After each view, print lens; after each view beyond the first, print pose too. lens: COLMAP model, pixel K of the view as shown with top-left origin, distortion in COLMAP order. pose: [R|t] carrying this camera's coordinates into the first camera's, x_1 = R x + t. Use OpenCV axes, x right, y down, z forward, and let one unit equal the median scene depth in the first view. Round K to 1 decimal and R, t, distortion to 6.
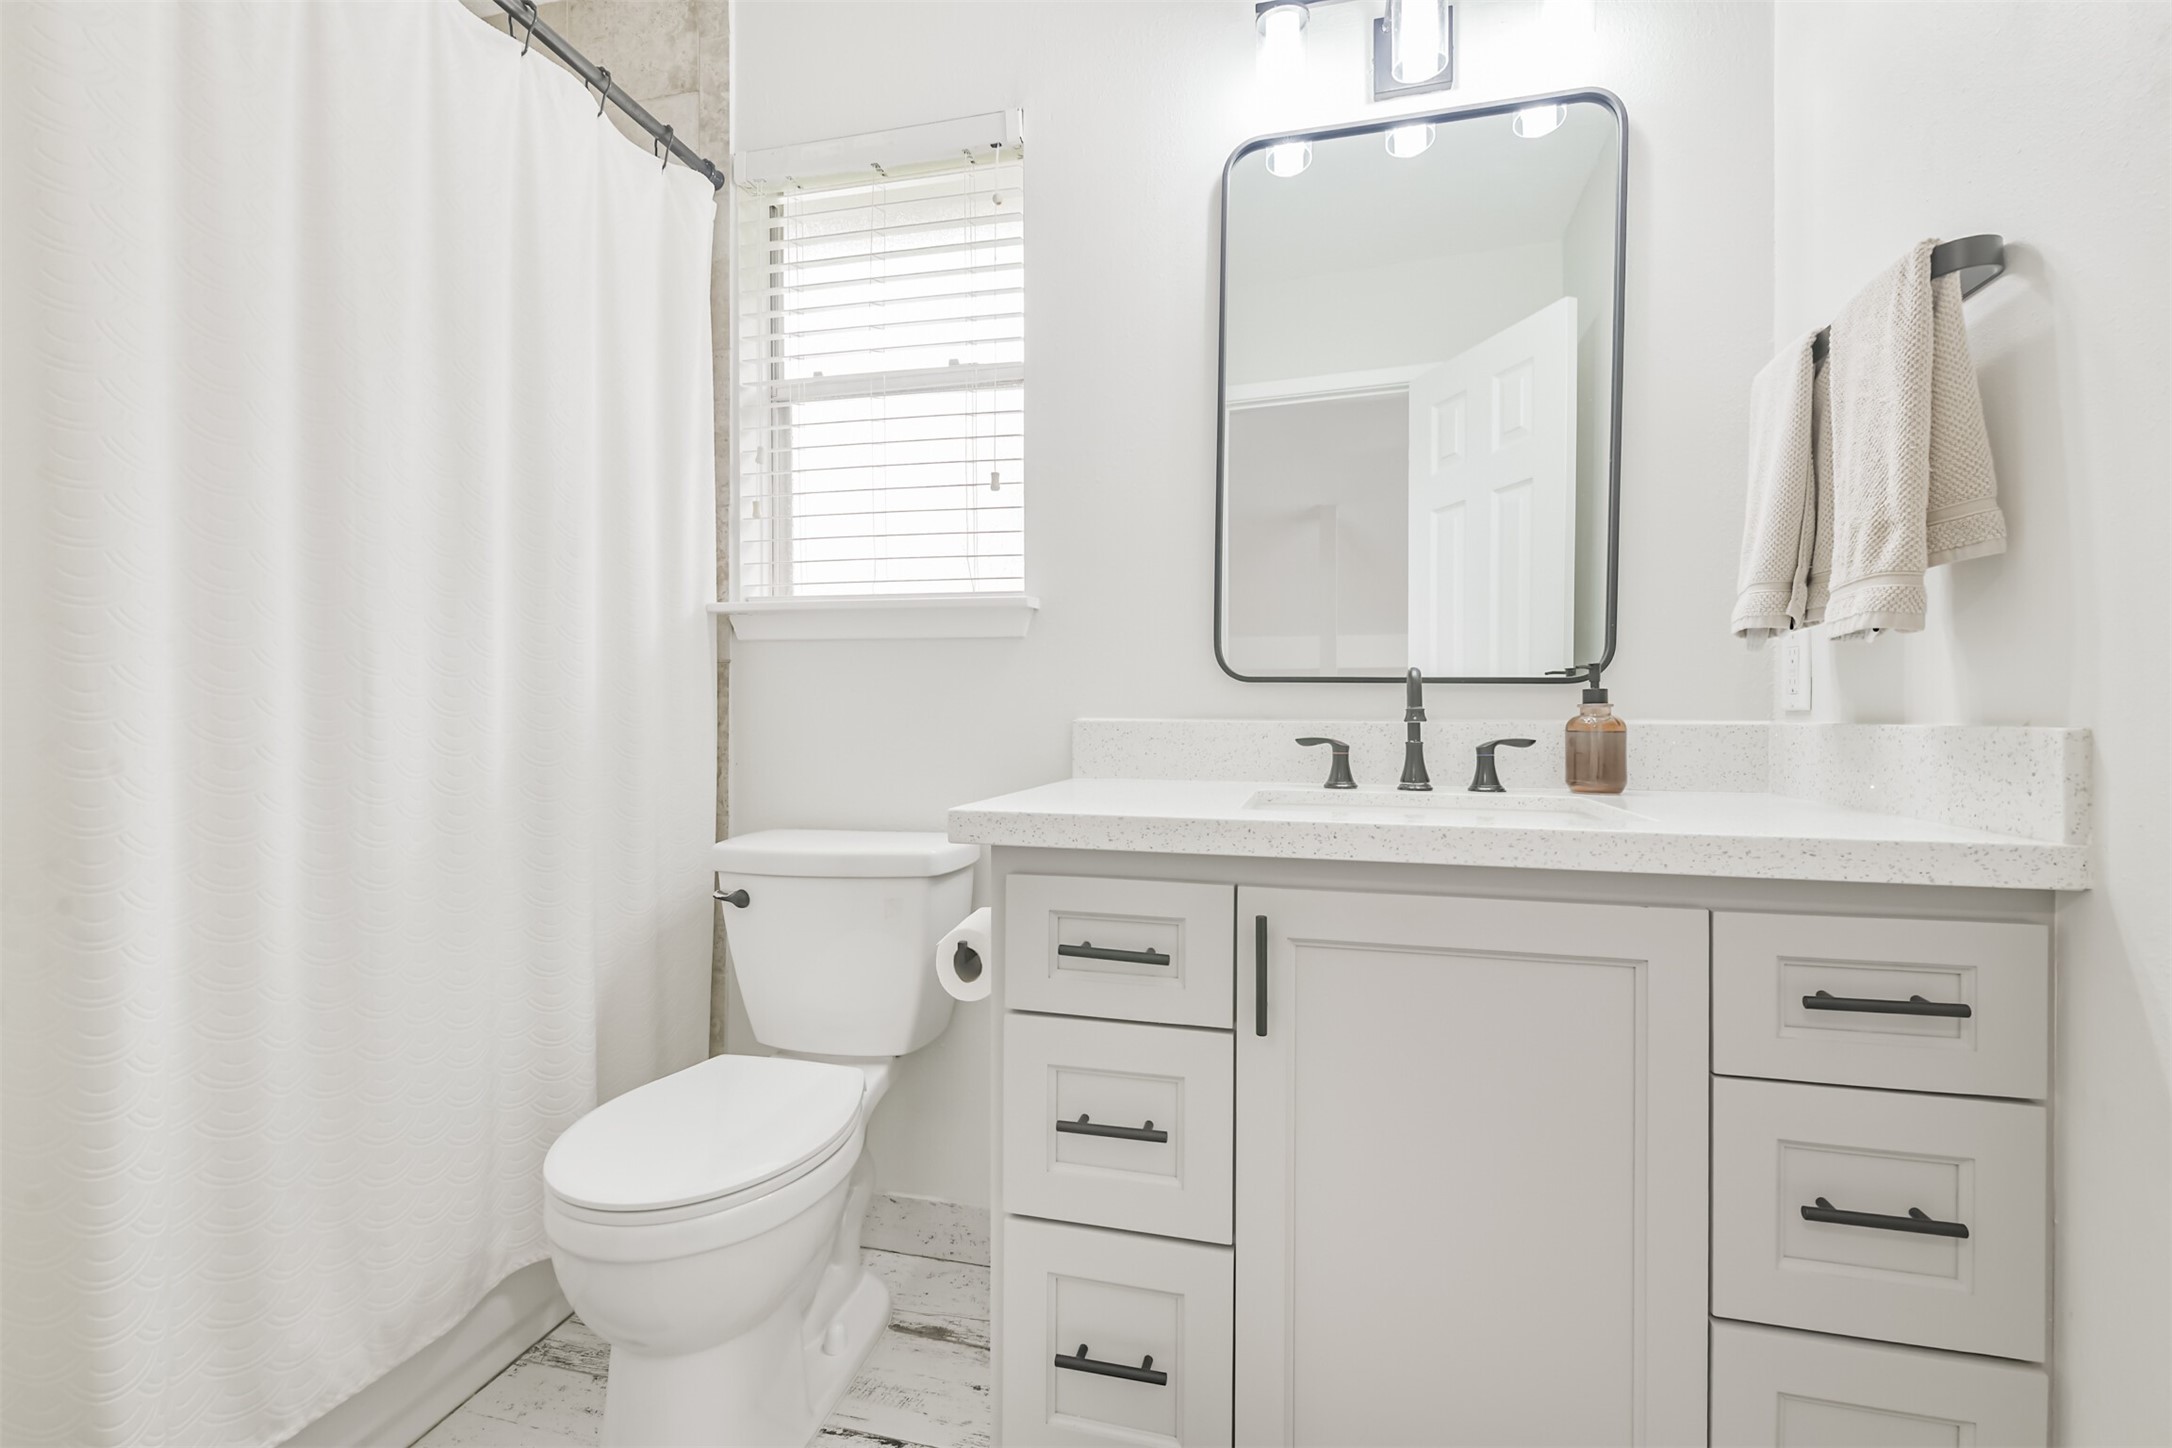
lens RADIAL K [[969.3, 0, 1086.2], [0, 969.3, 714.0], [0, 0, 1]] dist [0.000040, -0.000047]
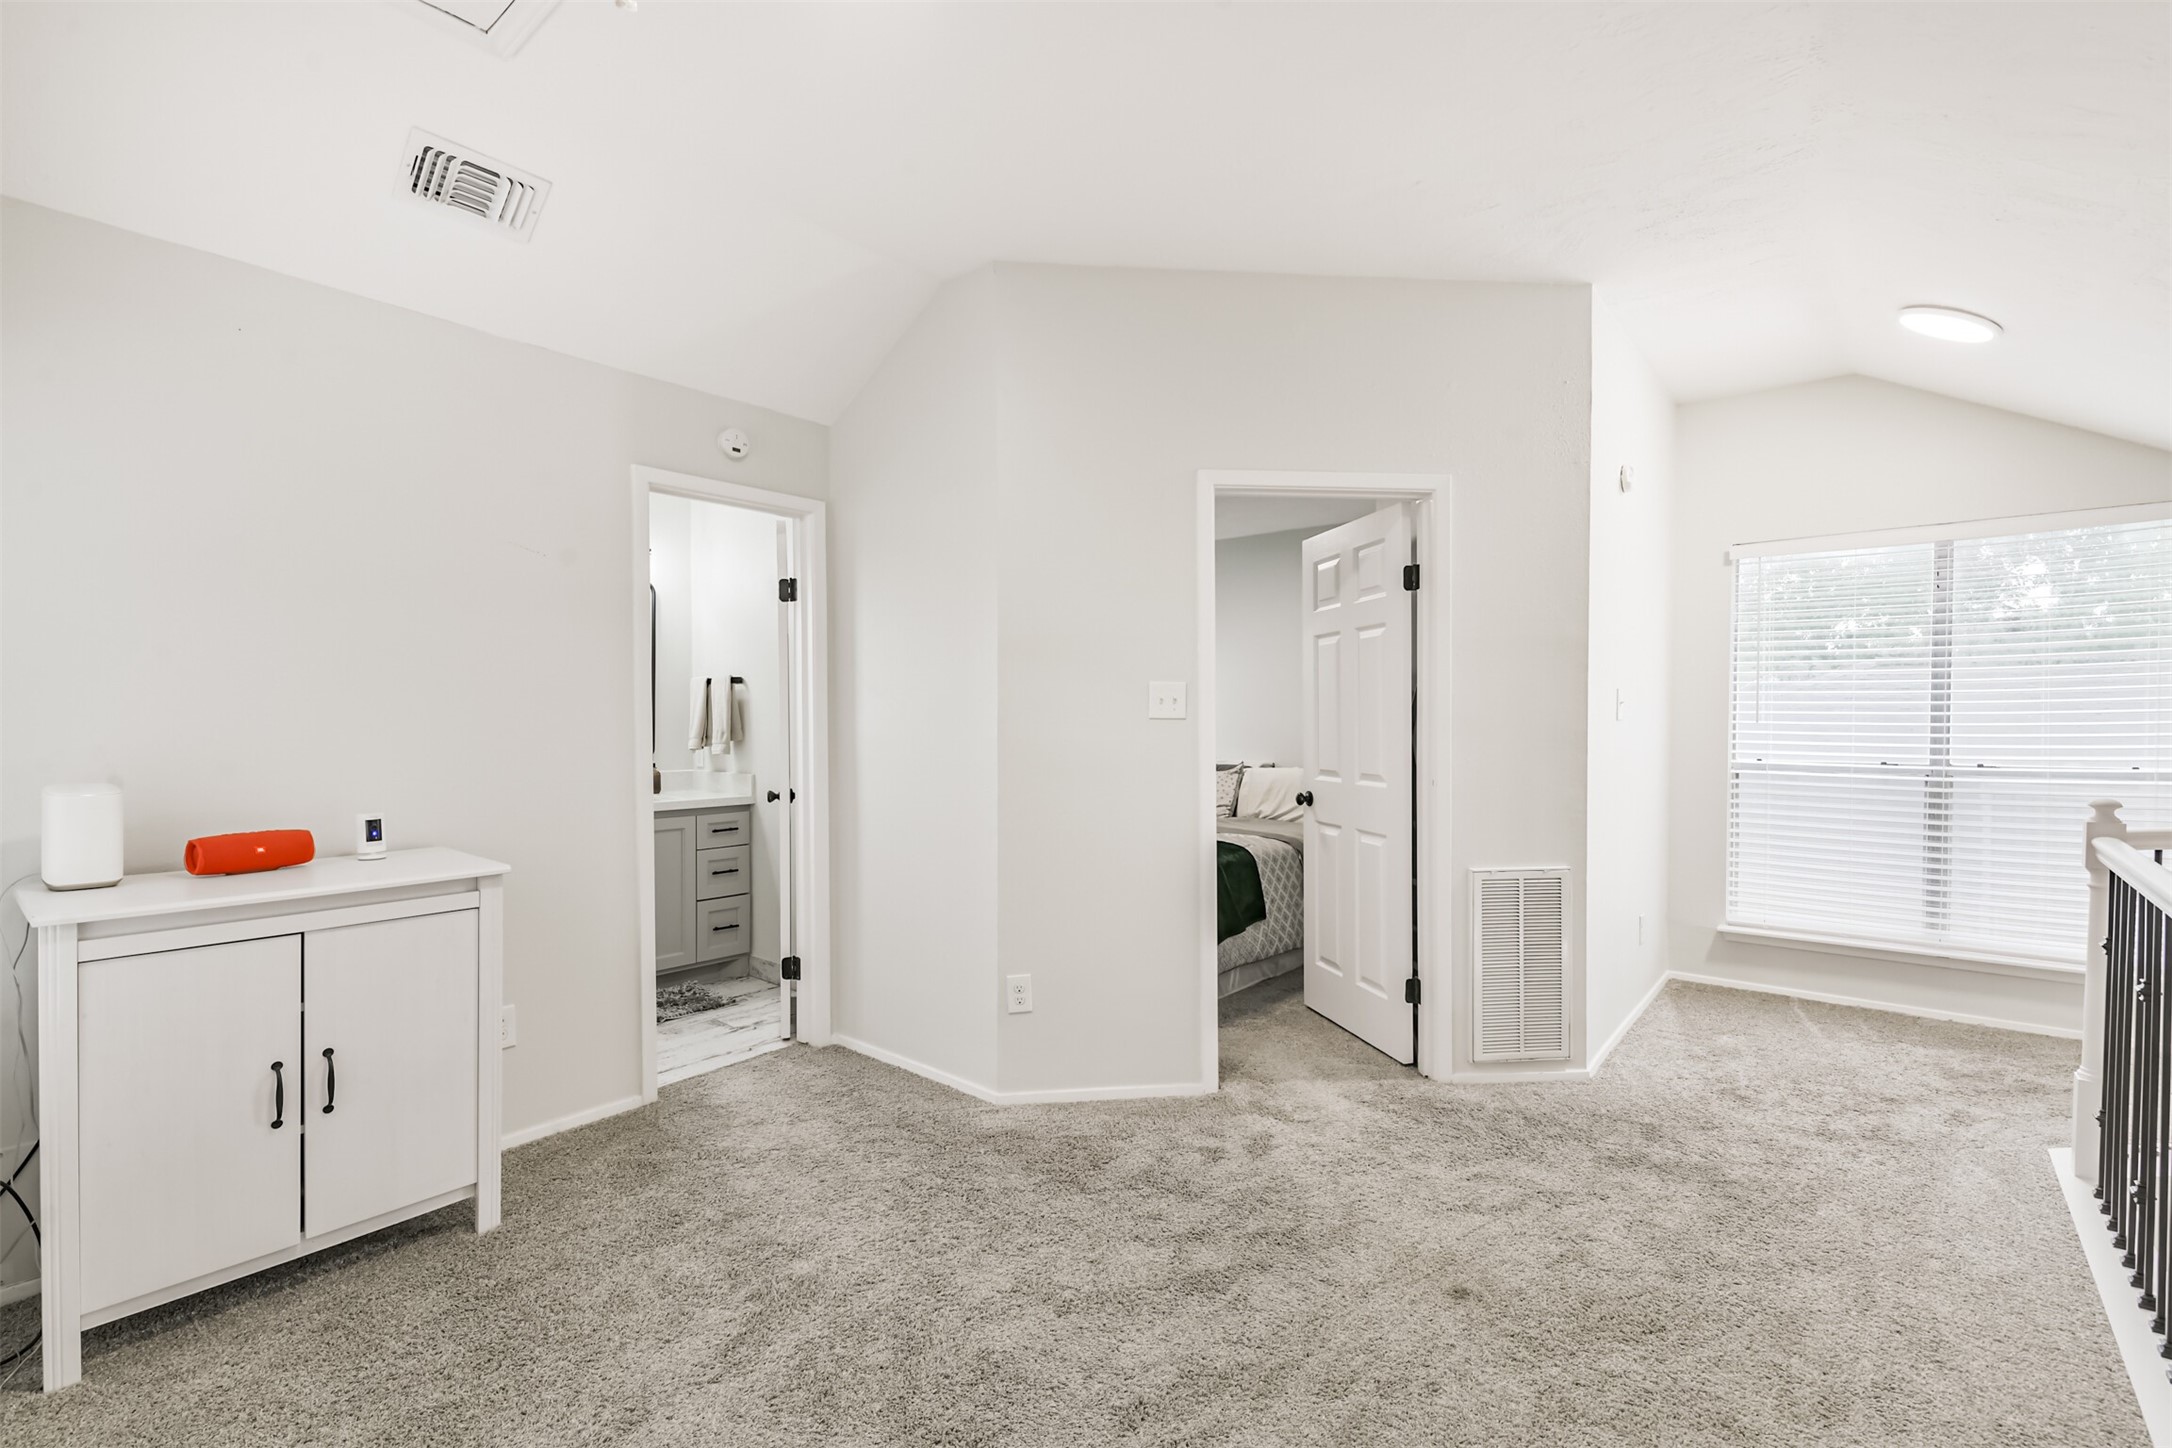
lens RADIAL K [[943.5, 0, 1086.0], [0, 943.5, 724.0], [0, 0, 1]] dist [0.001115, 0.000129]
pose [[0.429508, -0.016266, 0.902917, -2.640828], [-0.002379, 0.999814, 0.019143, -0.331911], [-0.903060, -0.010370, 0.429389, -2.646087]]
